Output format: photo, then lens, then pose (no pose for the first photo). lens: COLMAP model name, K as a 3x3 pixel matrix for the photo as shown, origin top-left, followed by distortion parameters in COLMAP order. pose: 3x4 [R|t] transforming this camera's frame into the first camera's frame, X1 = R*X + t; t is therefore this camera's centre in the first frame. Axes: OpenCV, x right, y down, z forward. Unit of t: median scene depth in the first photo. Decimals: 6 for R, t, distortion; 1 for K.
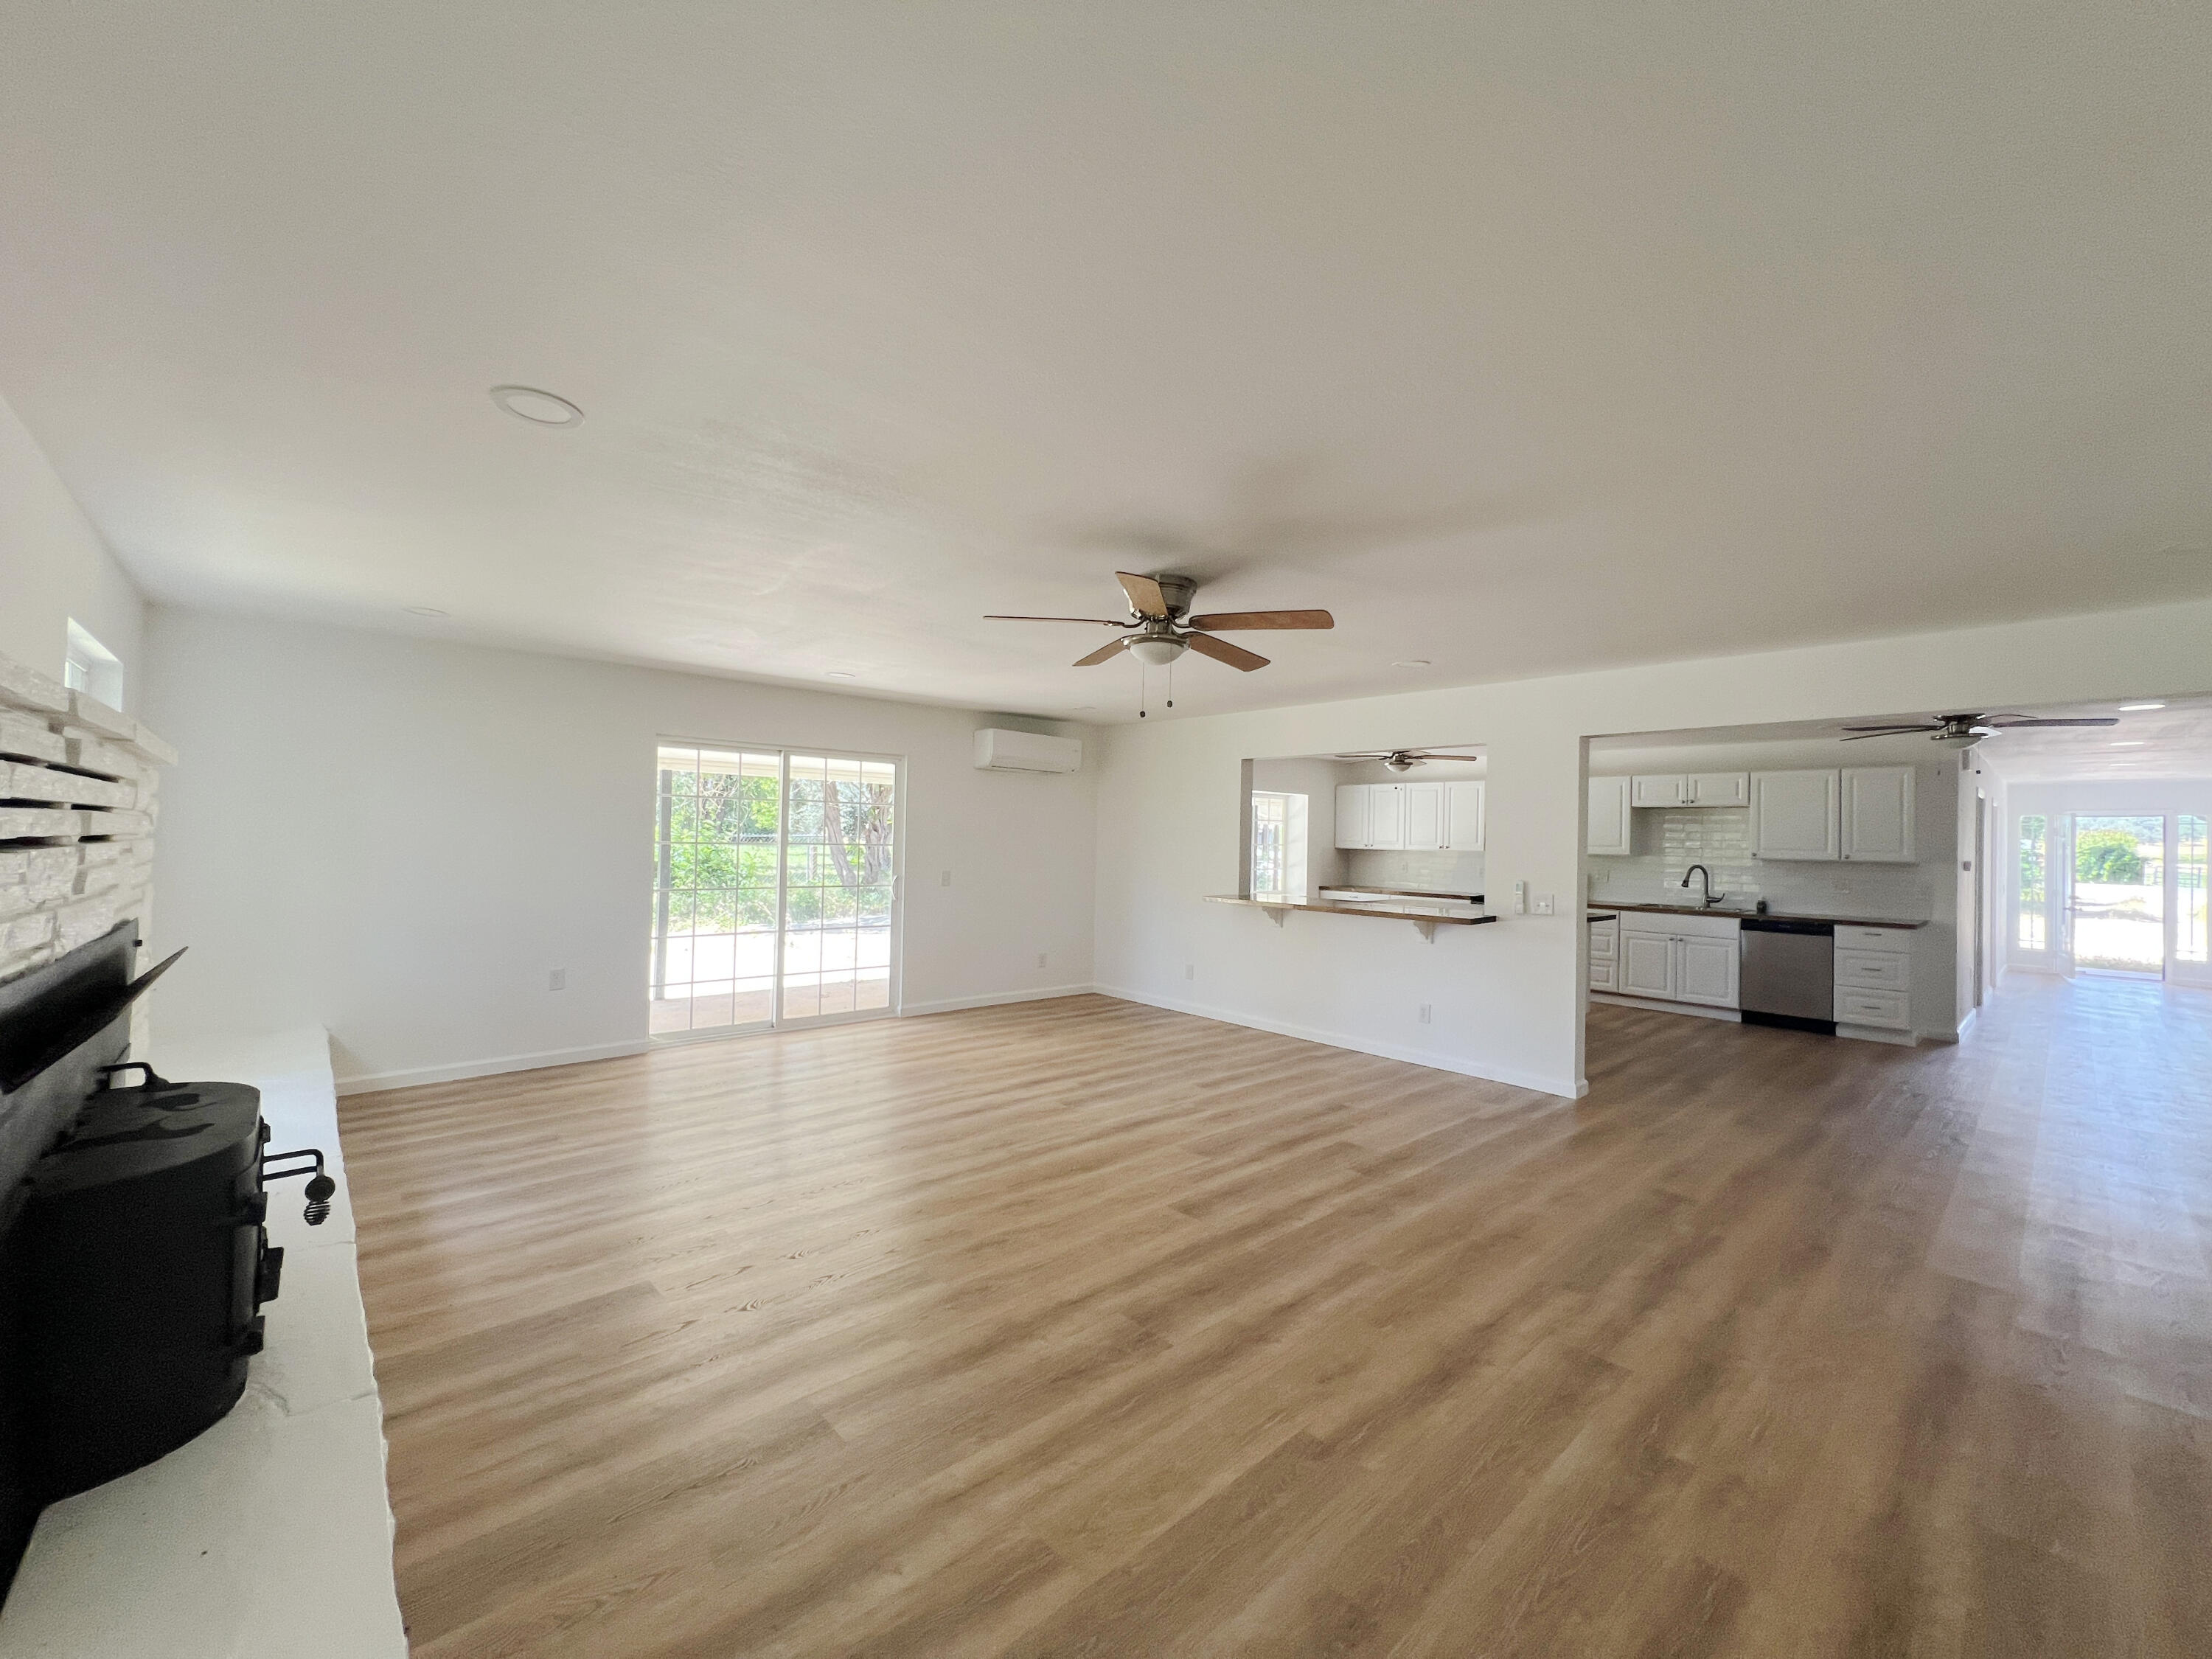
lens RADIAL K [[885.8, 0, 1104.4], [0, 885.8, 827.6], [0, 0, 1]] dist [0.003382, 0.000851]
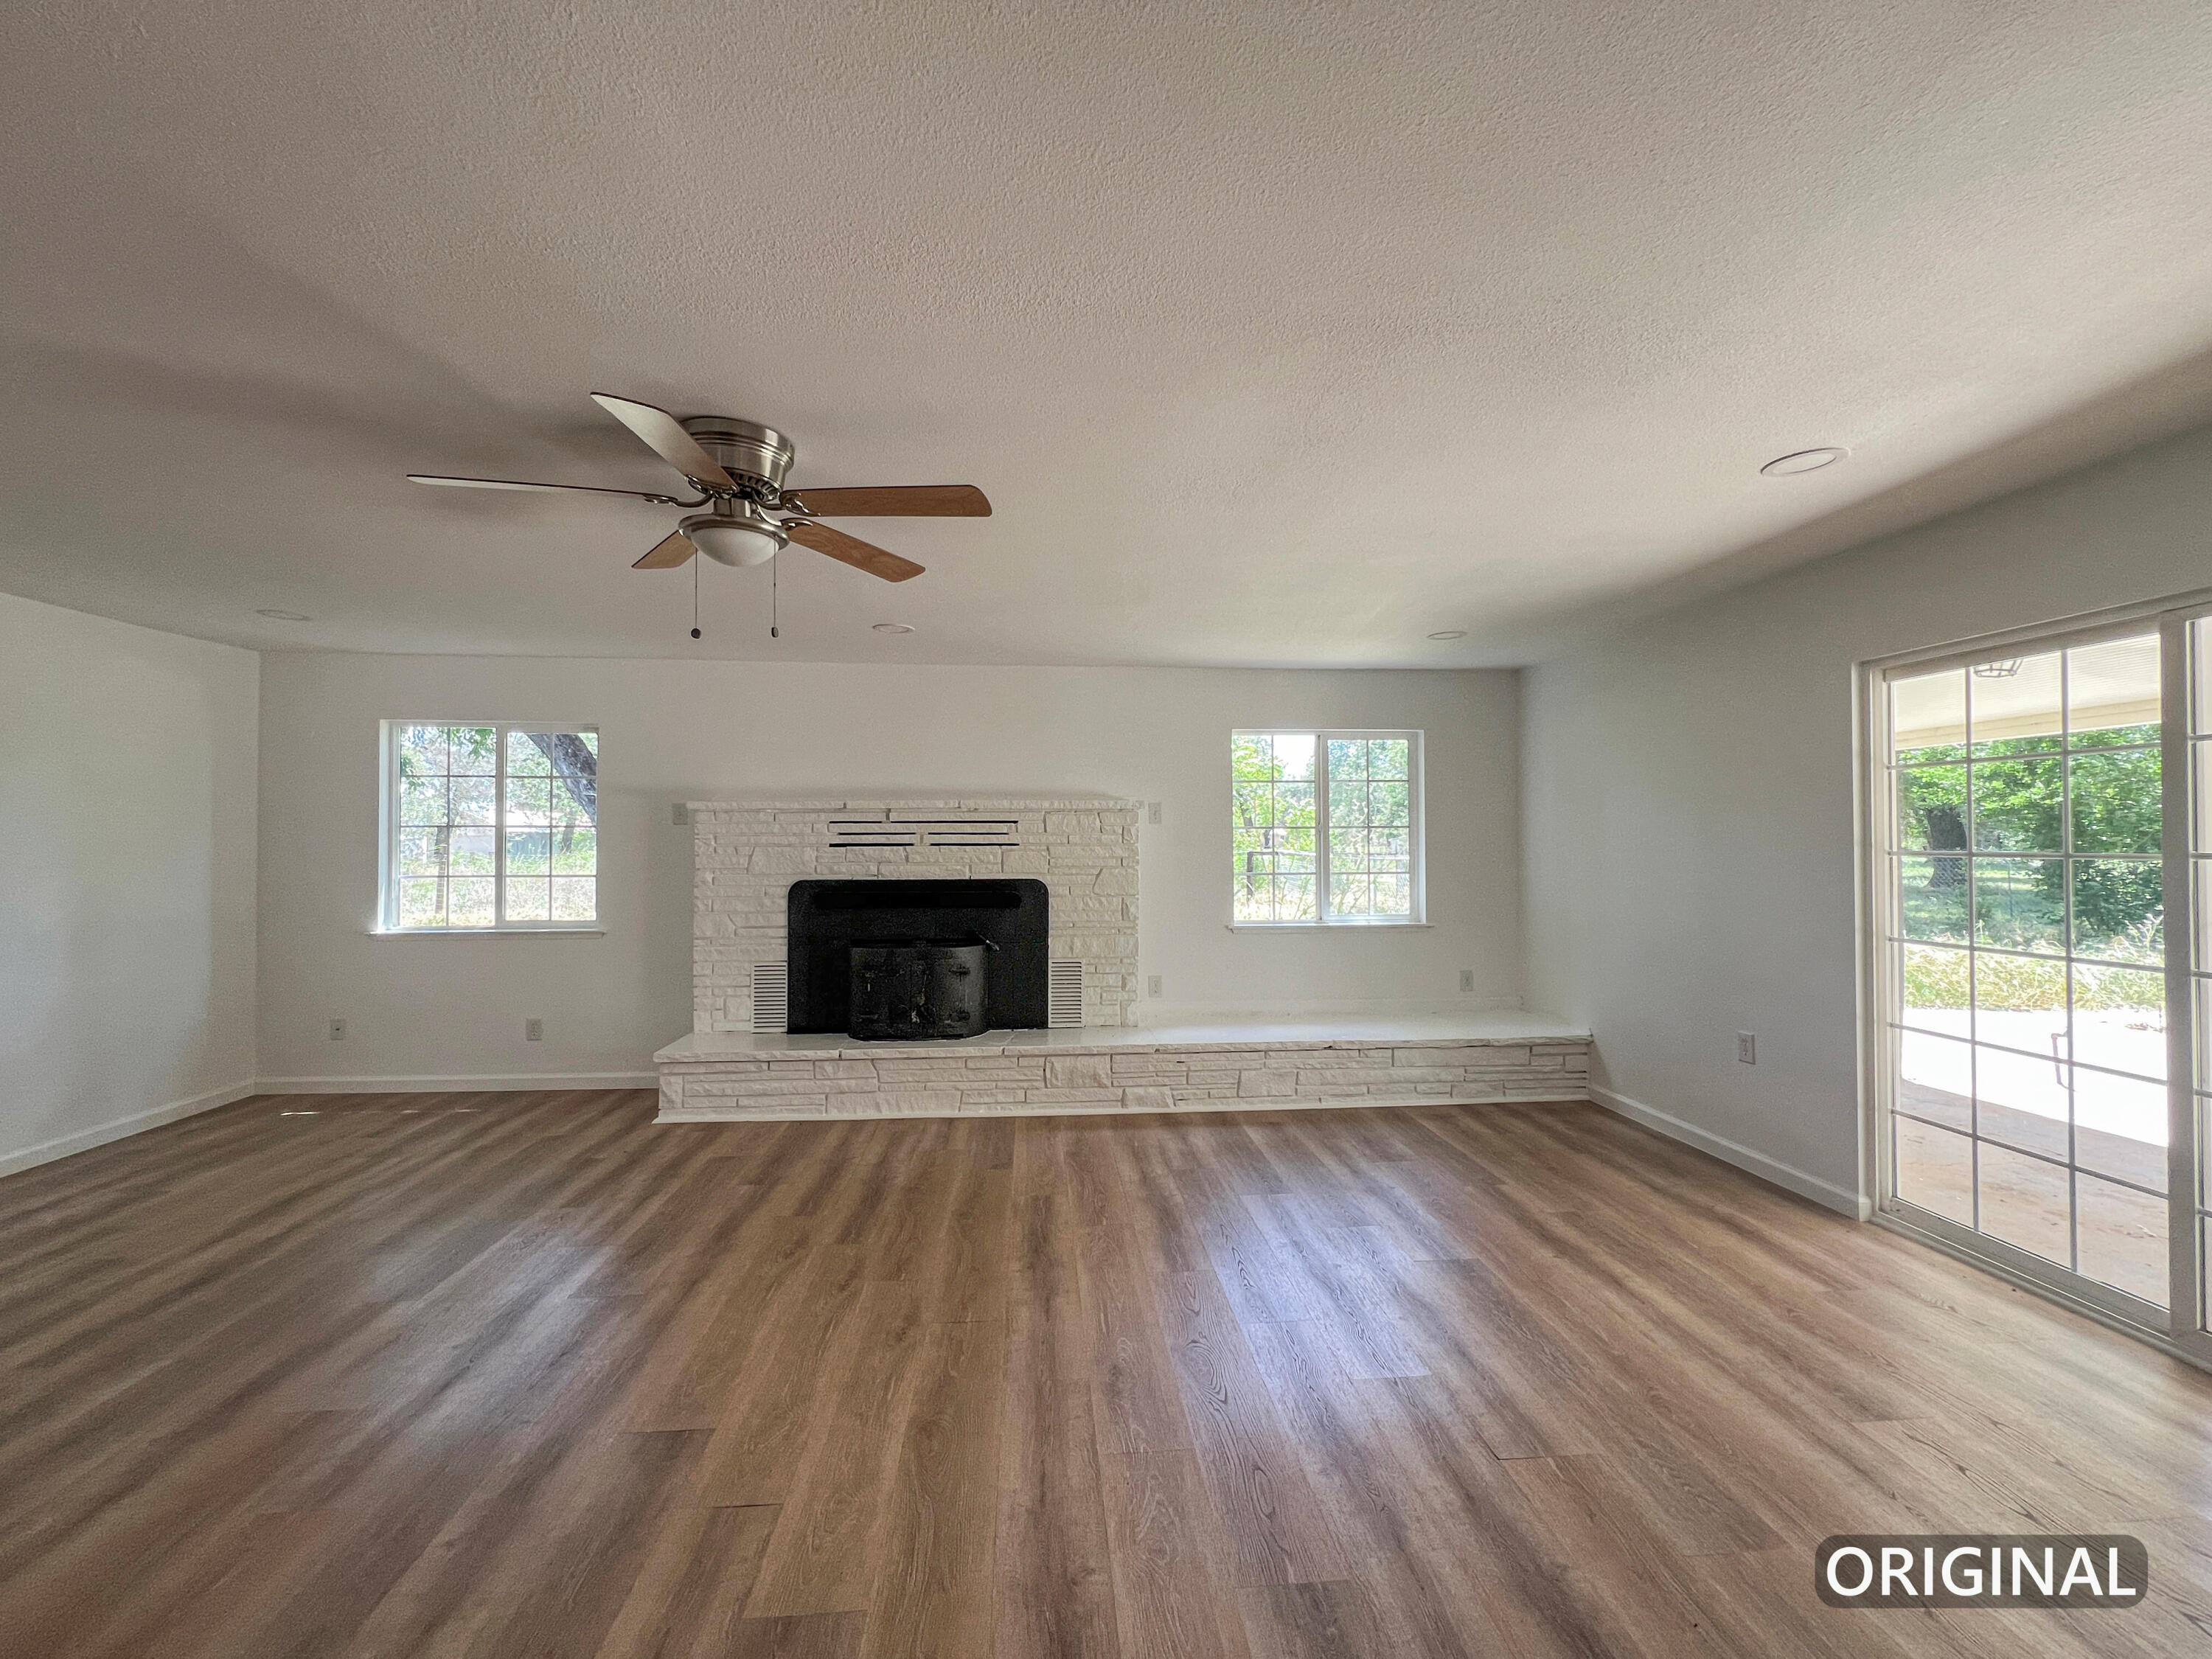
lens RADIAL K [[895.9, 0, 1098.4], [0, 895.9, 829.6], [0, 0, 1]] dist [0.004207, -0.000403]
pose [[-0.618445, -0.028170, -0.785323, 0.368967], [0.004221, 0.999224, -0.039167, 0.034323], [0.785817, -0.027538, -0.617846, 1.459567]]
